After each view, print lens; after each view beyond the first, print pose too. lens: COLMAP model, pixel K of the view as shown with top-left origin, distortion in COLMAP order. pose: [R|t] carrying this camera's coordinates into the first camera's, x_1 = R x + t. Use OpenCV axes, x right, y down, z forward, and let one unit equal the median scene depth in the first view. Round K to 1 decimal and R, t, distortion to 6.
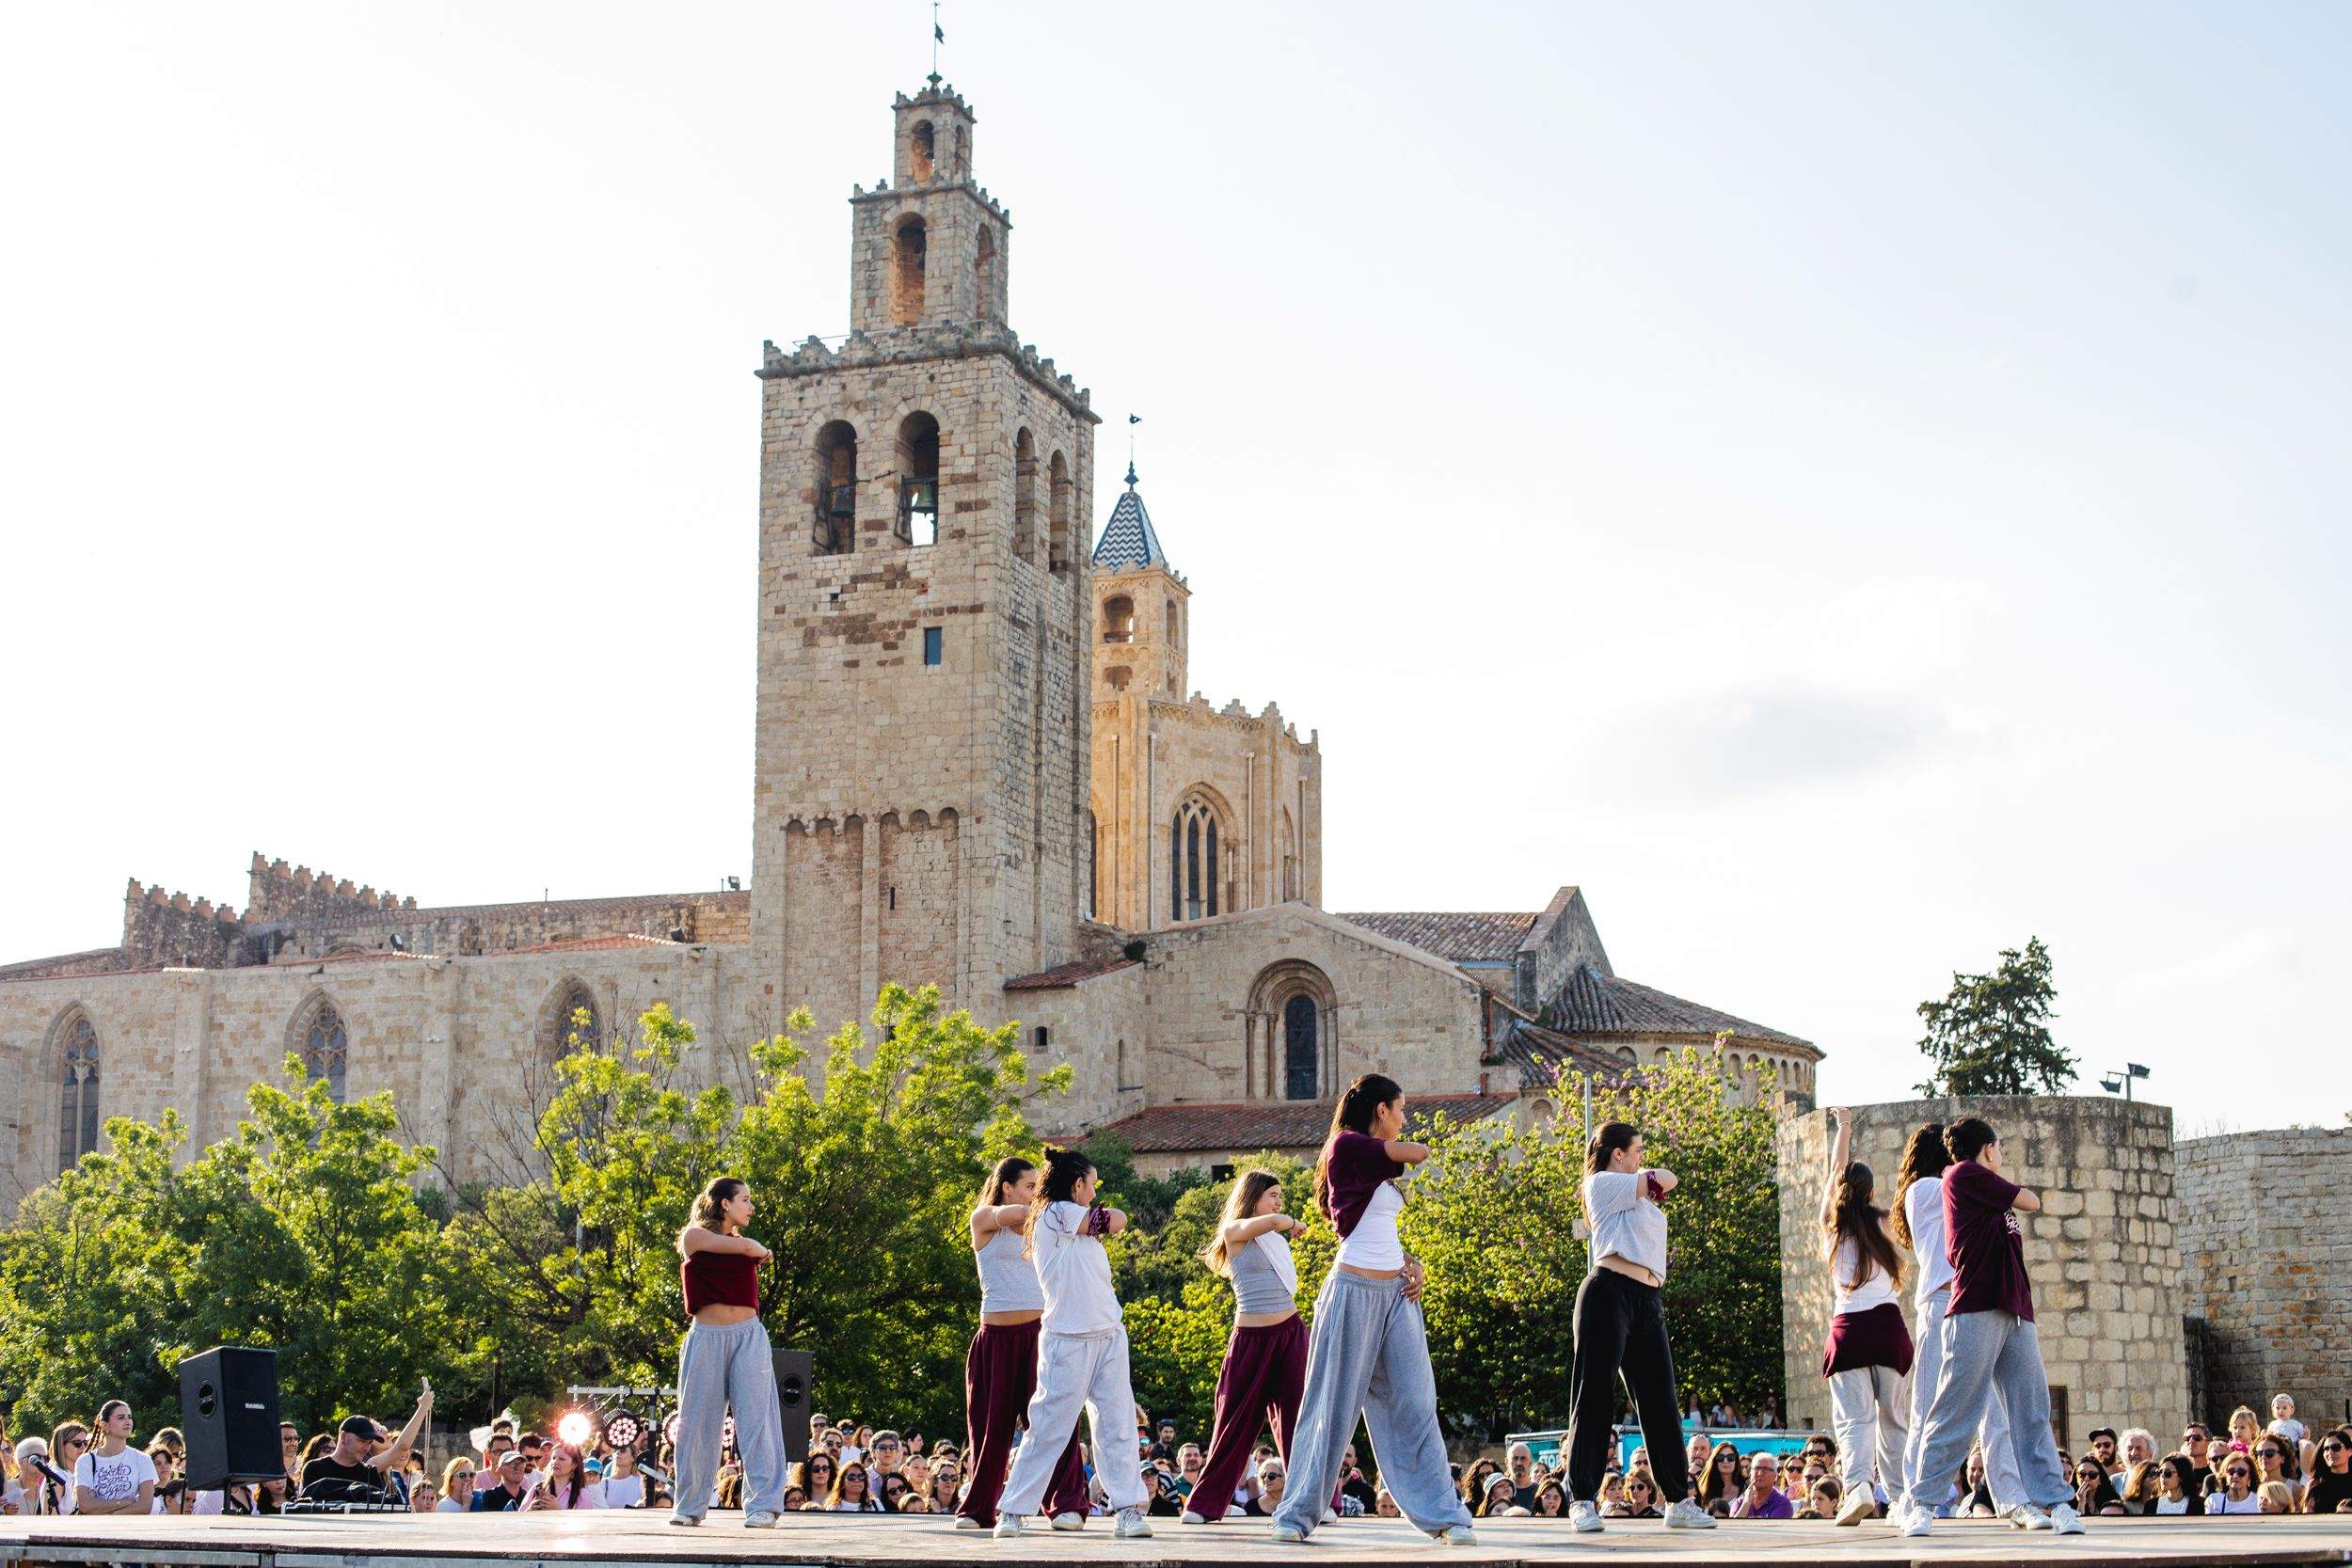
lens RADIAL K [[4134.5, 0, 1183.6], [0, 4134.5, 643.8], [0, 0, 1]] dist [-0.139764, 0.189709]
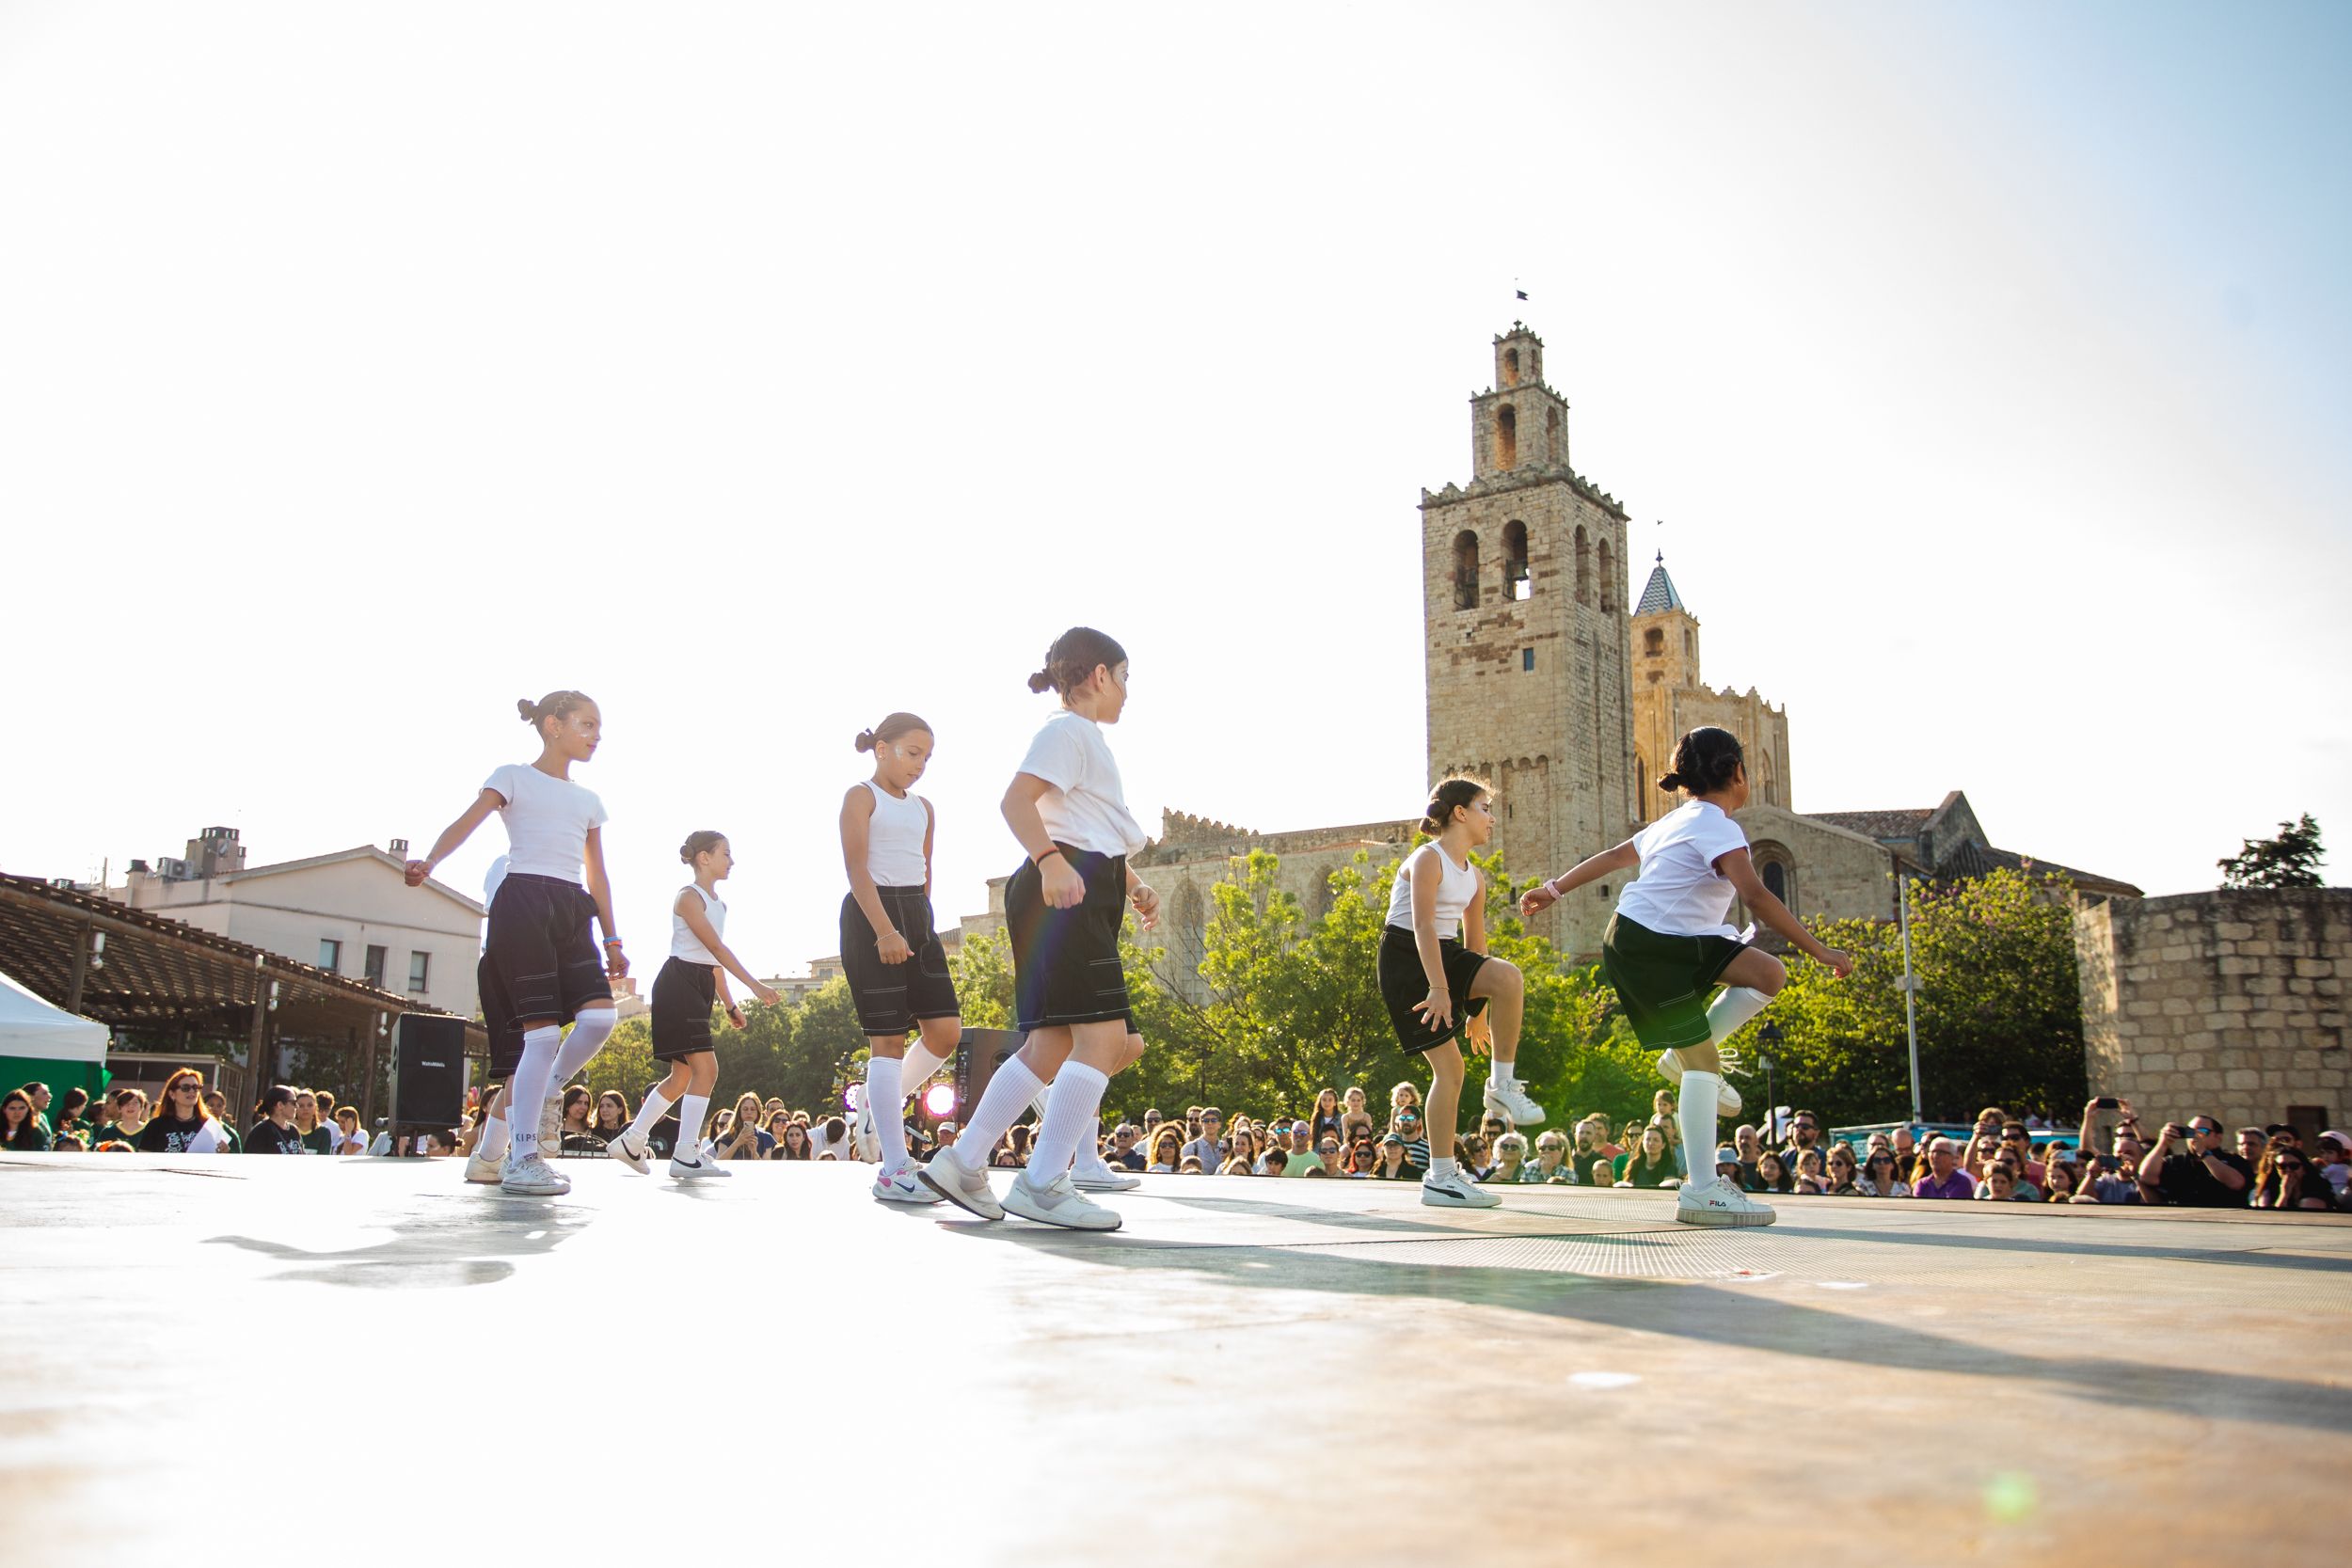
lens RADIAL K [[1980.9, 0, 1099.3], [0, 1980.9, 784.8], [0, 0, 1]] dist [-0.037925, 0.099784]
pose [[0.936099, -0.046677, -0.348626, 0.052494], [0.050557, 0.998719, 0.002034, 0.040392], [0.348085, -0.019529, 0.937260, 0.190272]]
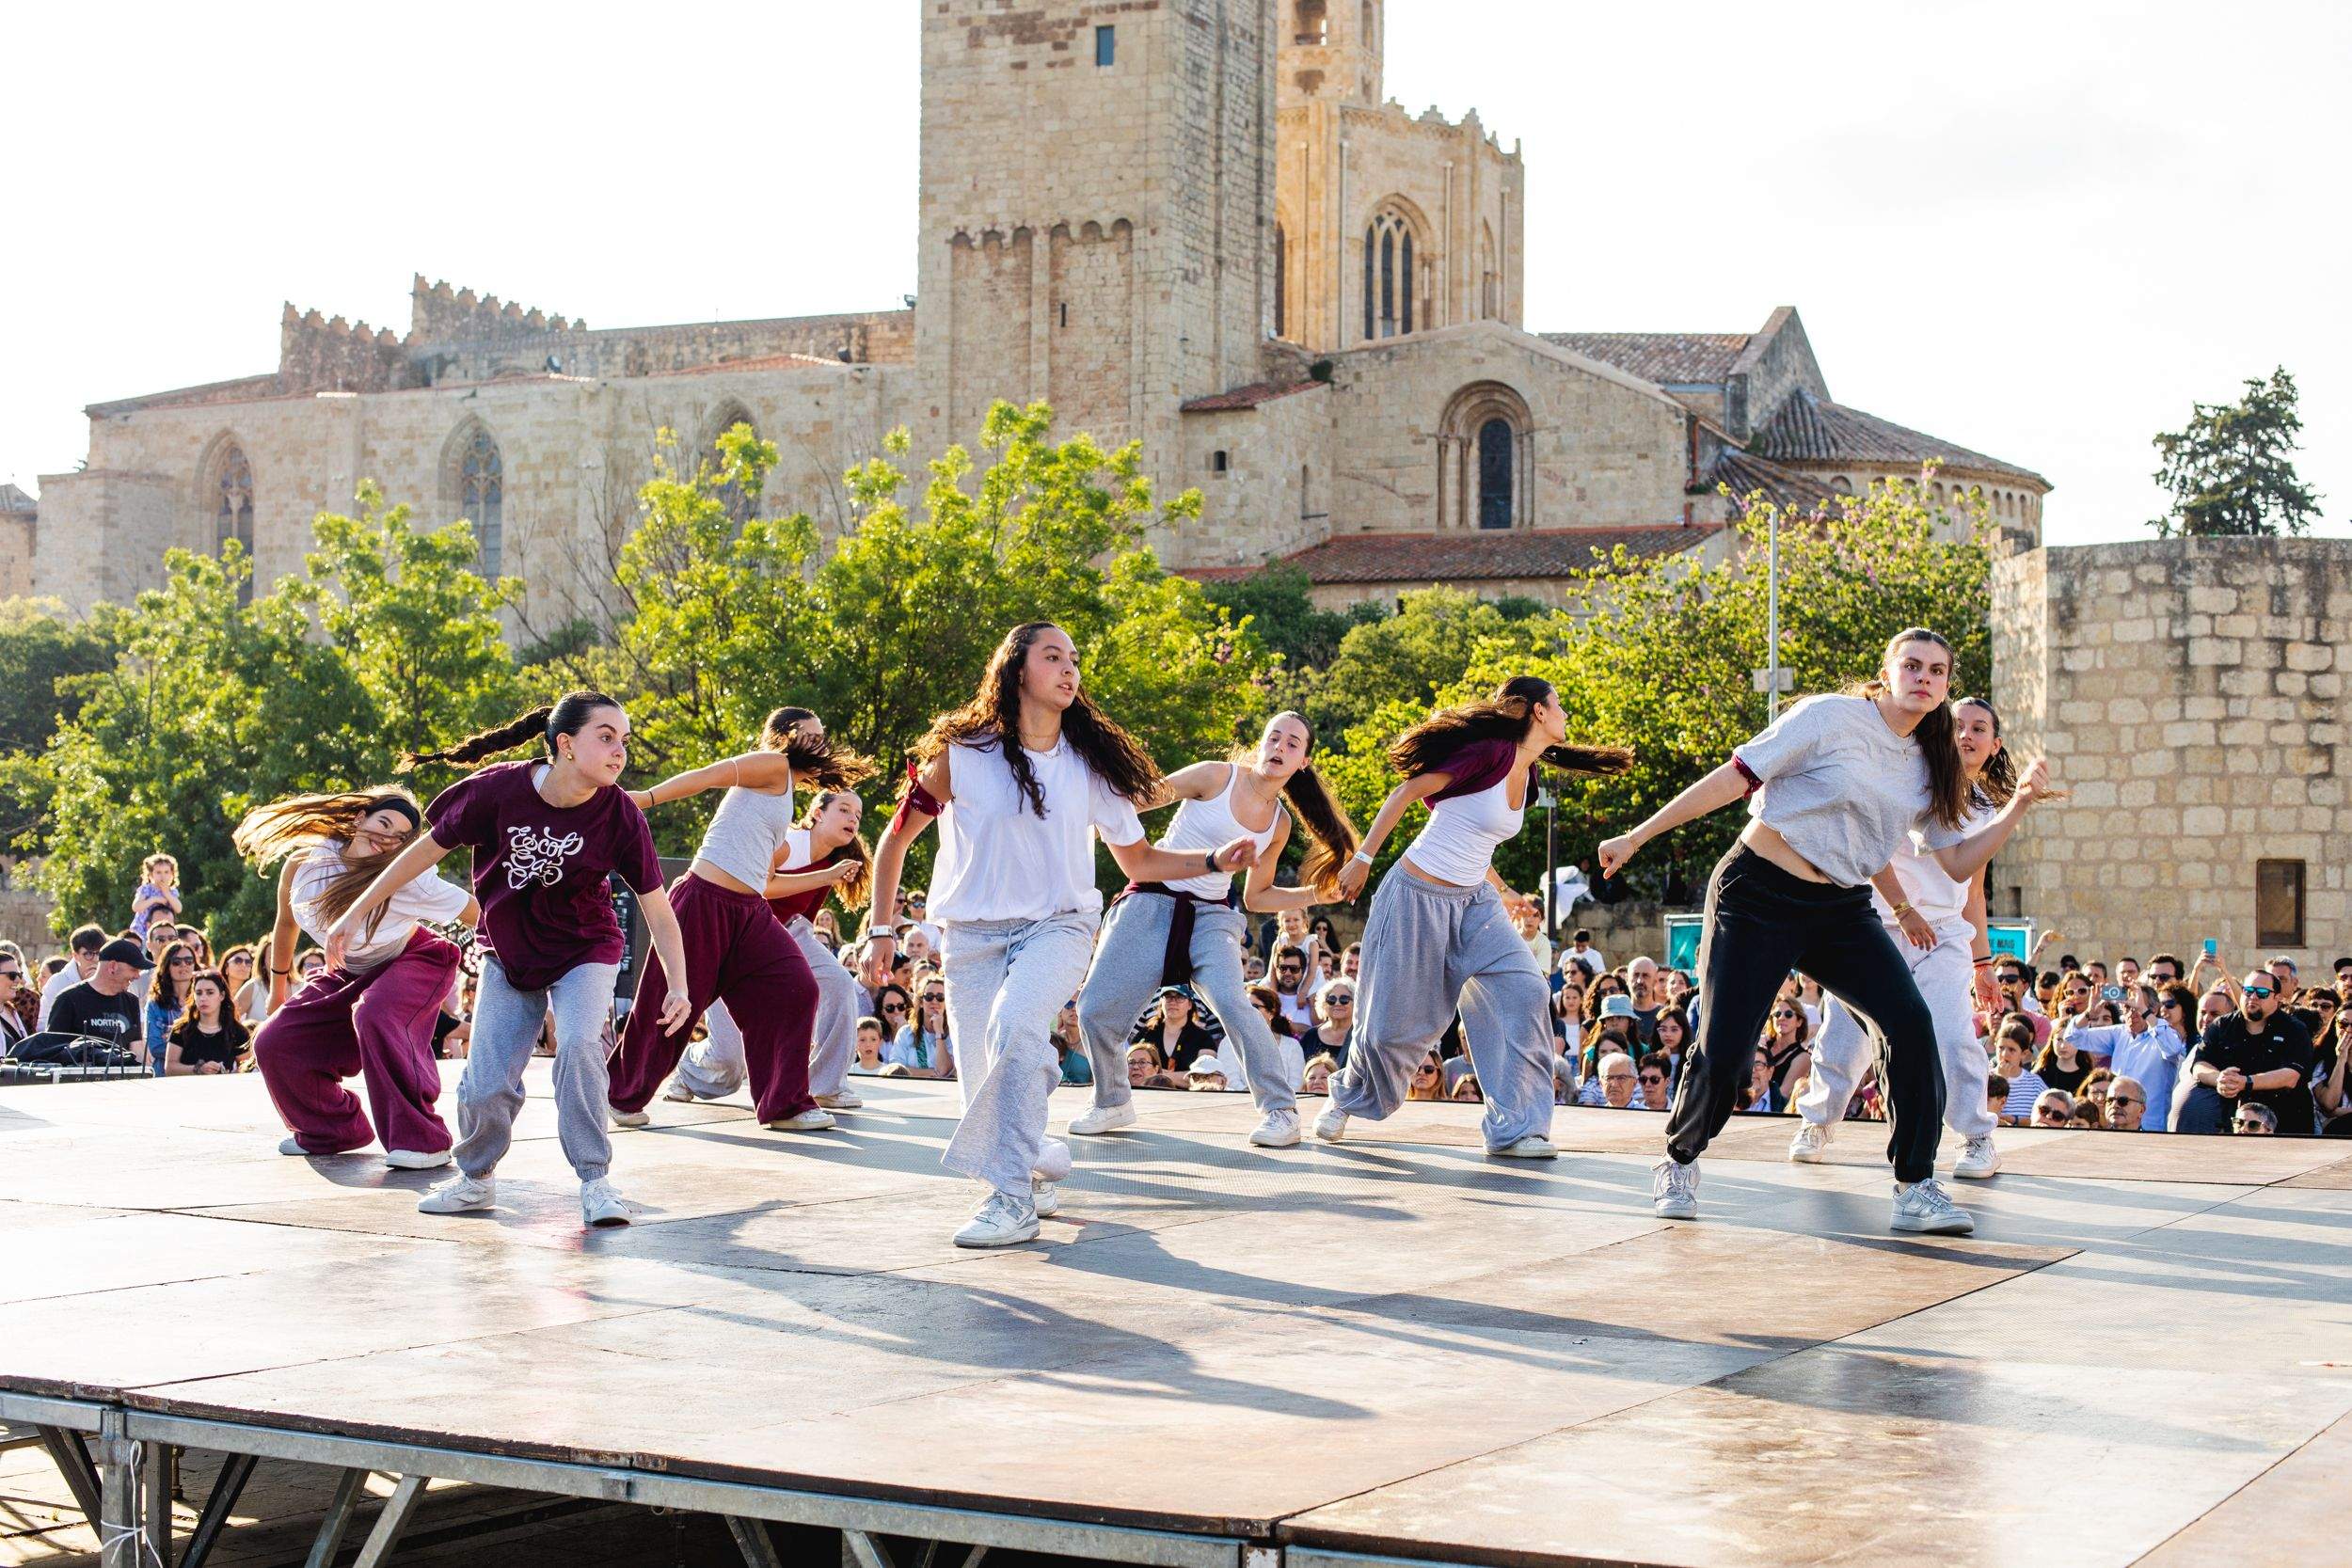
lens RADIAL K [[3838.2, 0, 1174.2], [0, 3838.2, 845.0], [0, 0, 1]] dist [-0.147708, 0.198442]
pose [[0.997180, 0.010554, -0.074297, 0.021088], [0.003983, 0.981222, 0.192839, 0.011559], [0.074937, -0.192591, 0.978414, 0.117911]]
